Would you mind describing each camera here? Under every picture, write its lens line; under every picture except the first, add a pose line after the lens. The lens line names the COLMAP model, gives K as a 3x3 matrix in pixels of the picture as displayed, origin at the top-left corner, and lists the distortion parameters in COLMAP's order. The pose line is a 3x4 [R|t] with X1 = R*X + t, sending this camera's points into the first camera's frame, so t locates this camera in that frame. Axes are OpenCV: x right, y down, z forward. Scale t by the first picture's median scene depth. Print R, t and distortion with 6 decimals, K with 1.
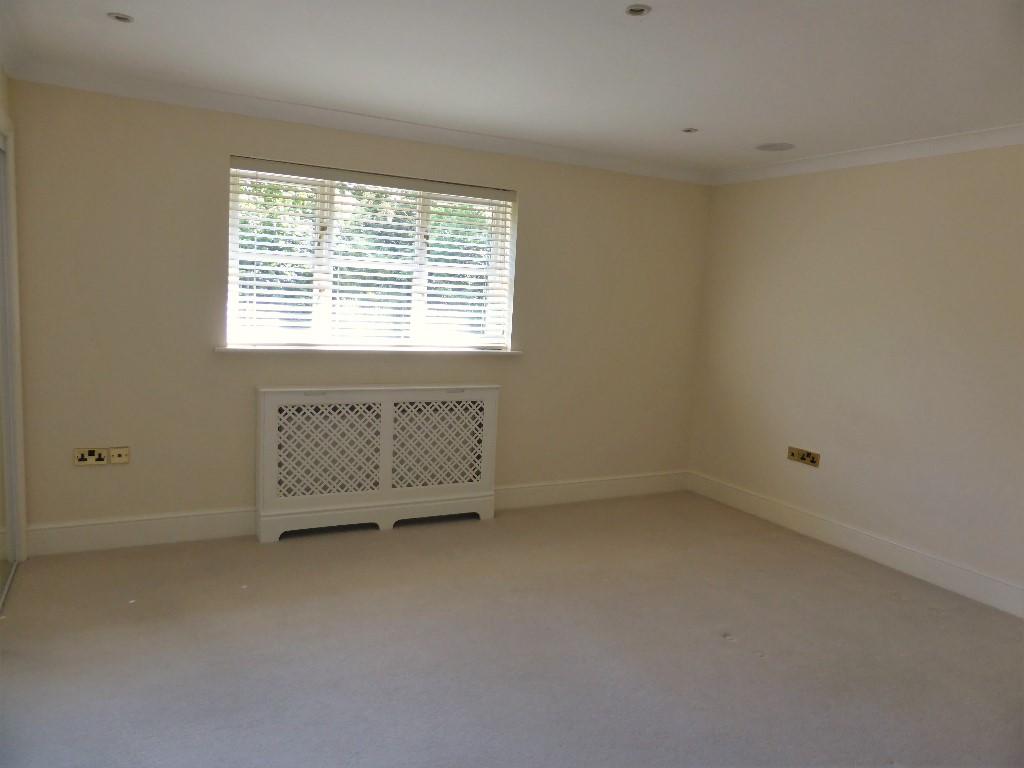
lens RADIAL K [[778.0, 0, 512.0], [0, 778.0, 384.0], [0, 0, 1]] dist [0.003150, 0.001665]
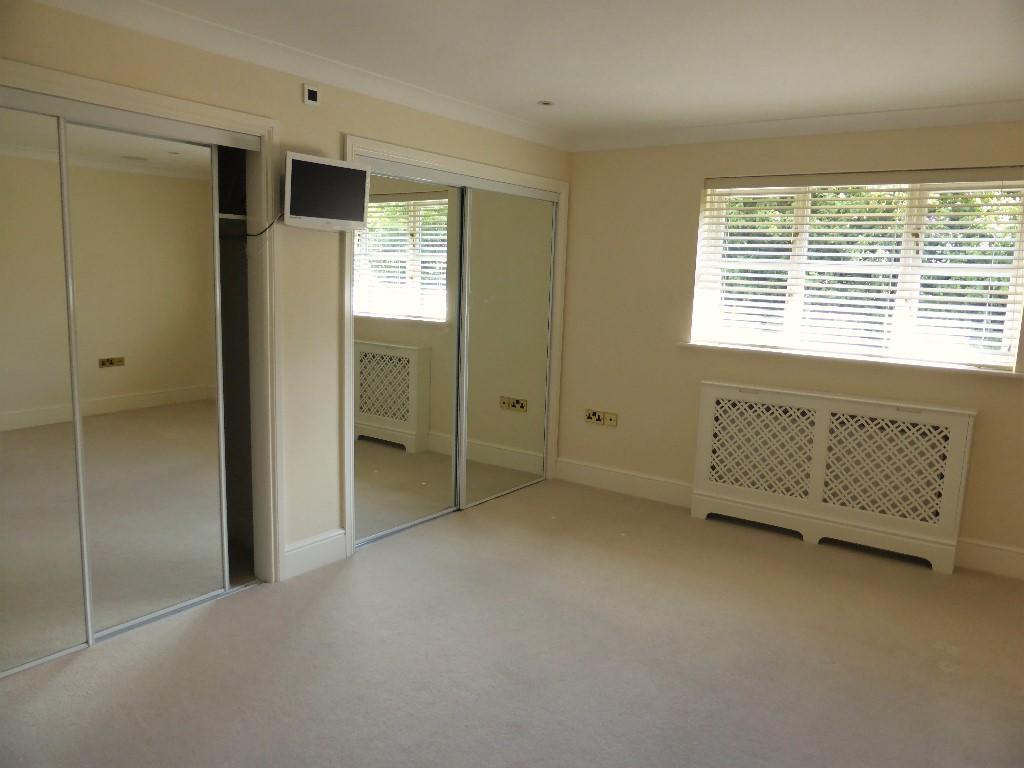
lens RADIAL K [[735.0, 0, 512.0], [0, 735.0, 384.0], [0, 0, 1]] dist [-0.031975, 0.000864]
pose [[0.447101, 0.095997, -0.889317, 0.465547], [-0.119476, 0.991725, 0.046985, -0.005740], [0.886468, 0.085245, 0.454871, 0.251992]]
